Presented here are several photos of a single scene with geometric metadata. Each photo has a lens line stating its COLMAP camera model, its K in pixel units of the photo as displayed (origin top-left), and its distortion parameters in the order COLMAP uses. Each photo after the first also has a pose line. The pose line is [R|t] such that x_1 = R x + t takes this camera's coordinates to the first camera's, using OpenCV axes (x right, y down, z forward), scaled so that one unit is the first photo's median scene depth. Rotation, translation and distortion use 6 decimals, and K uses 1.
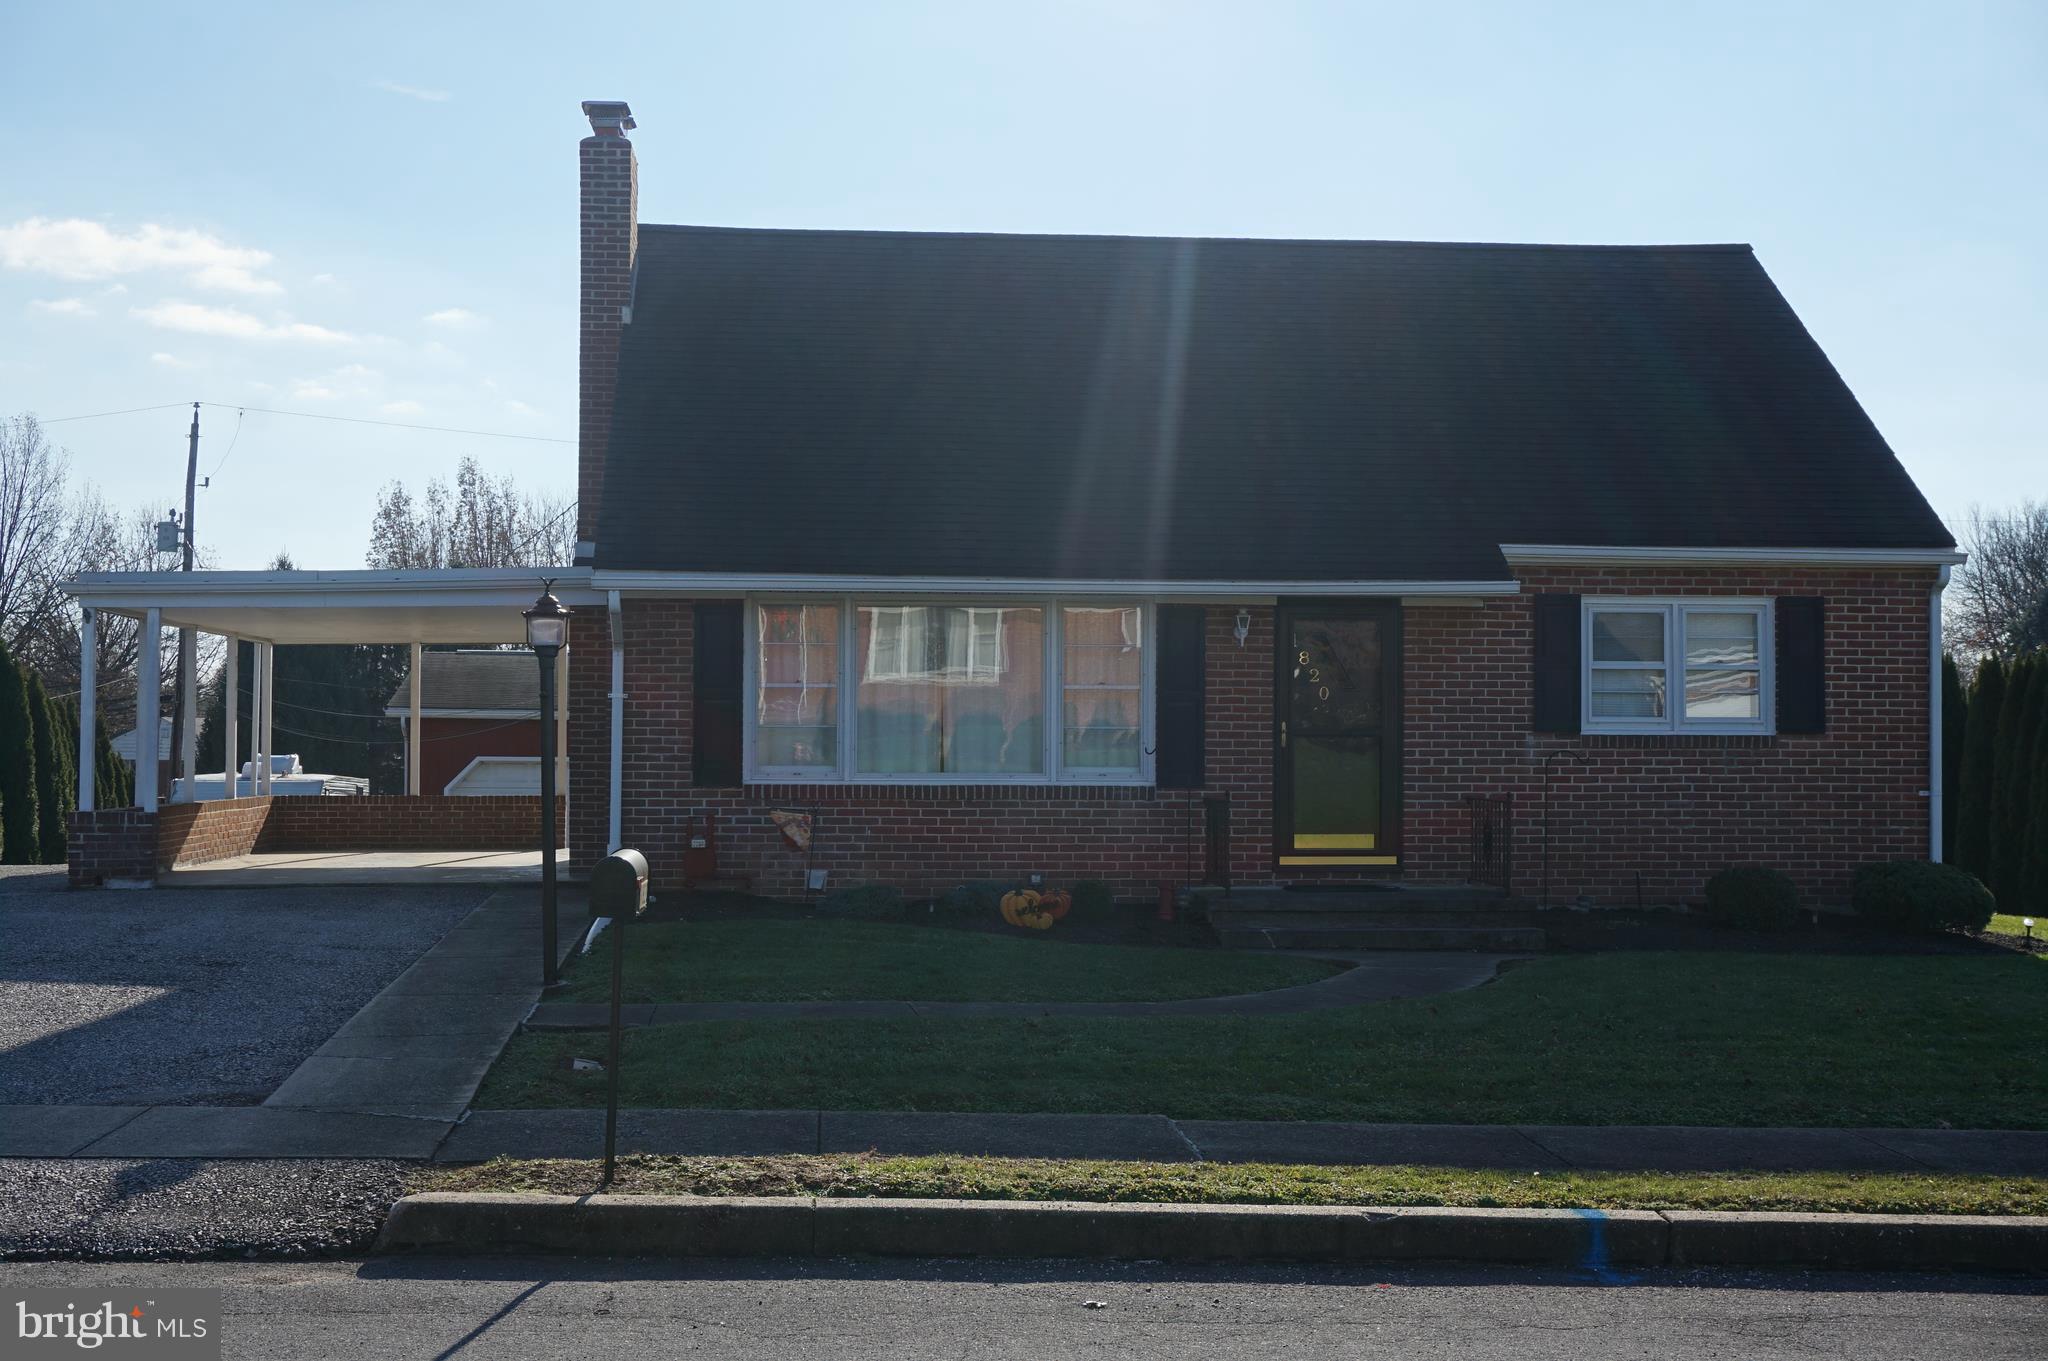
lens RADIAL K [[2570.1, 0, 1024.0], [0, 2570.1, 680.5], [0, 0, 1]] dist [-0.086247, 0.001336]
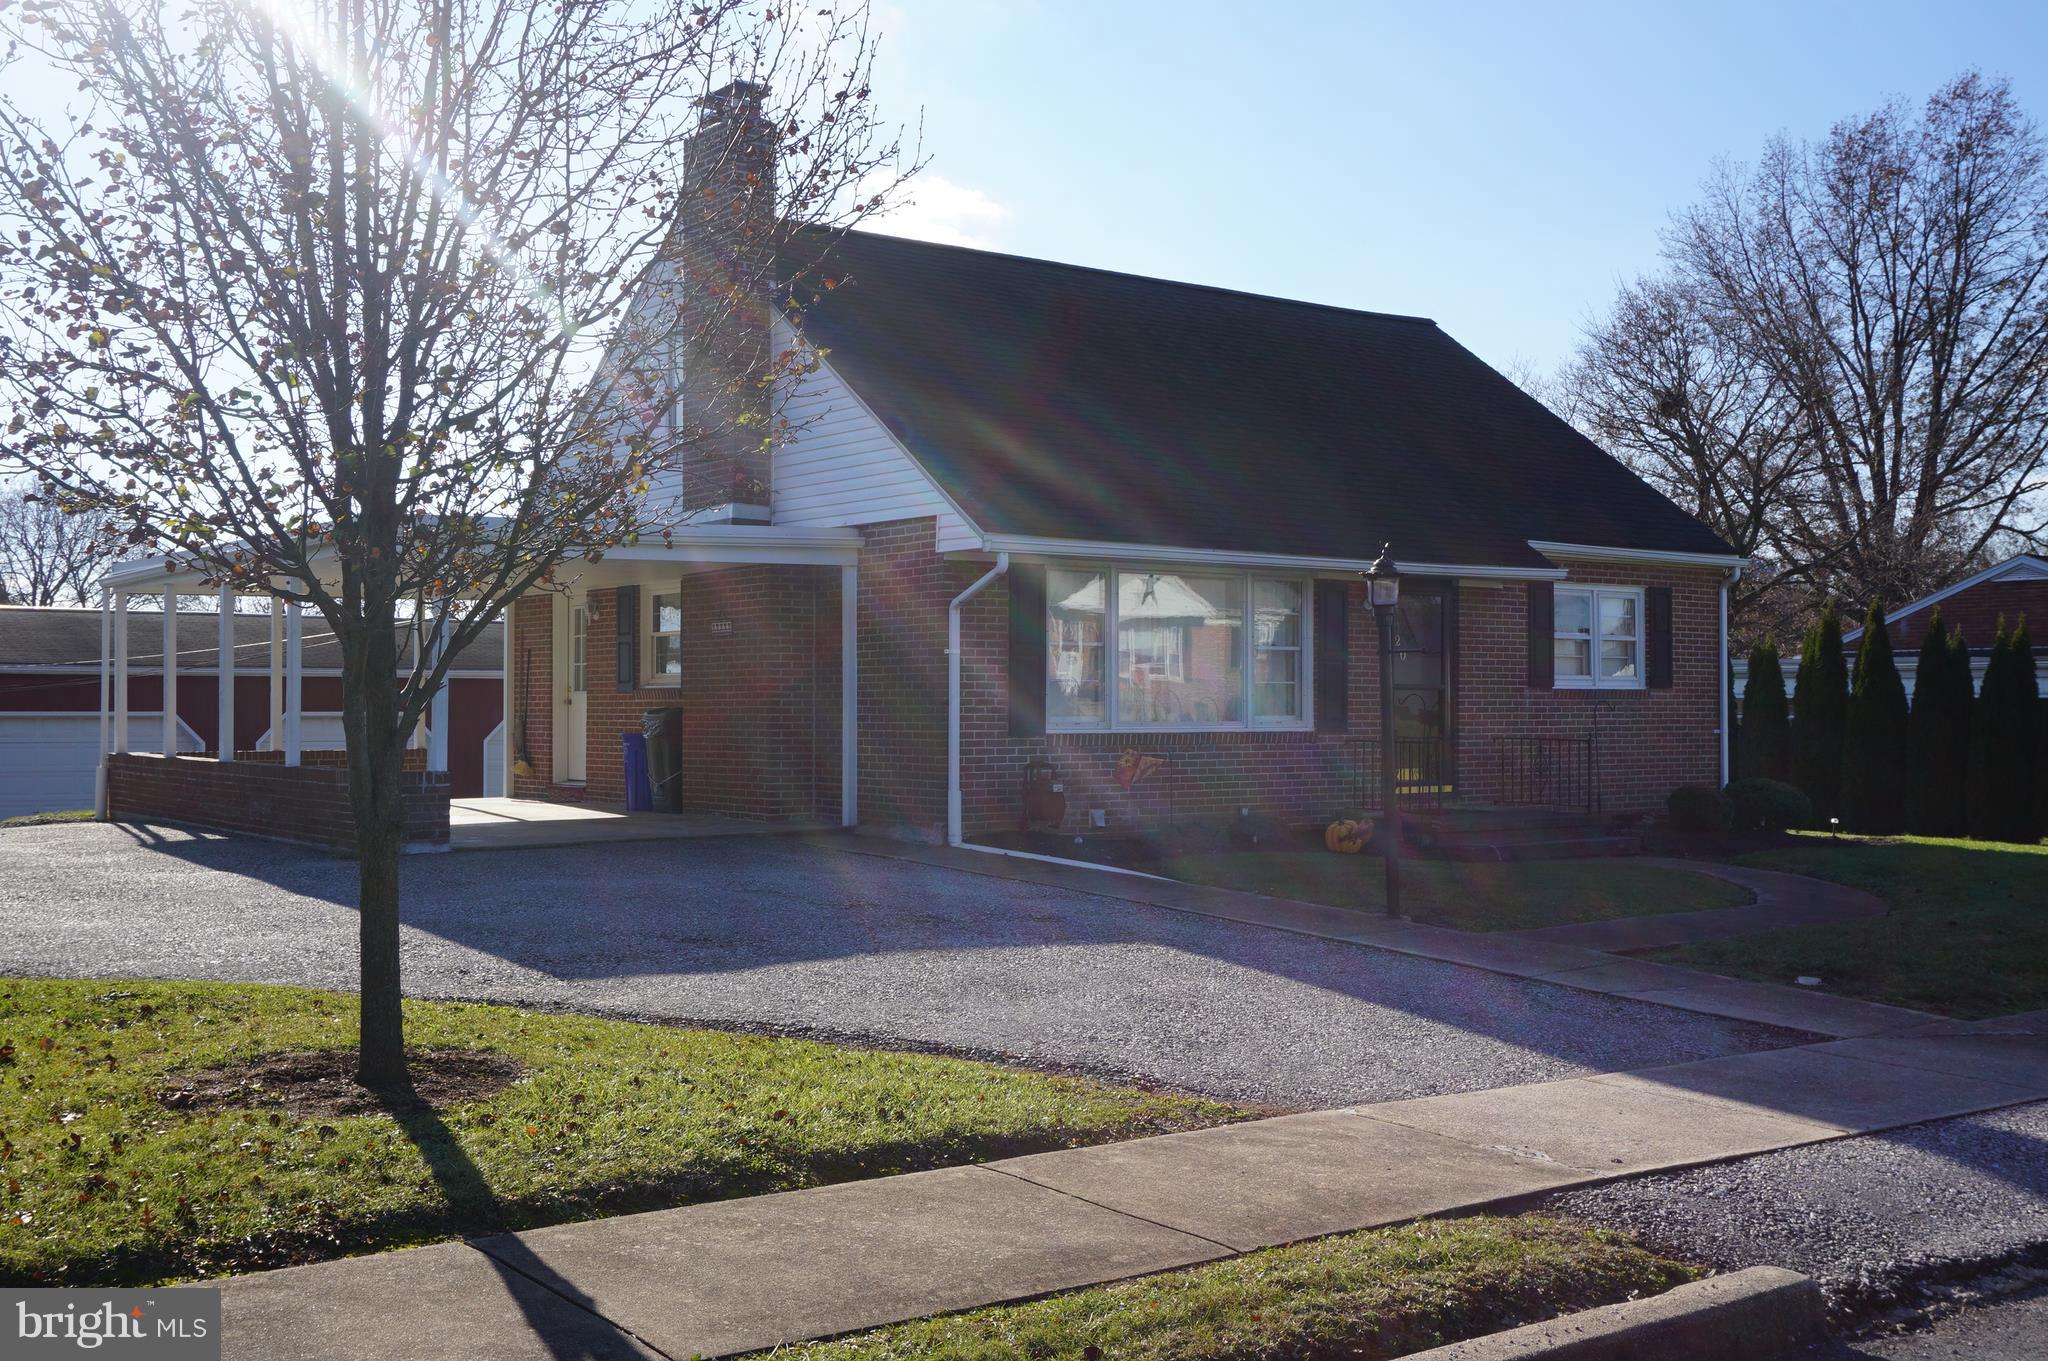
lens RADIAL K [[2054.1, 0, 1024.0], [0, 2054.1, 680.5], [0, 0, 1]] dist [-0.007494, 0.004634]
pose [[0.848689, 0.002388, 0.528886, -0.564937], [-0.010692, 0.999863, 0.012643, 0.006670], [-0.528784, -0.016384, 0.848599, 0.255645]]
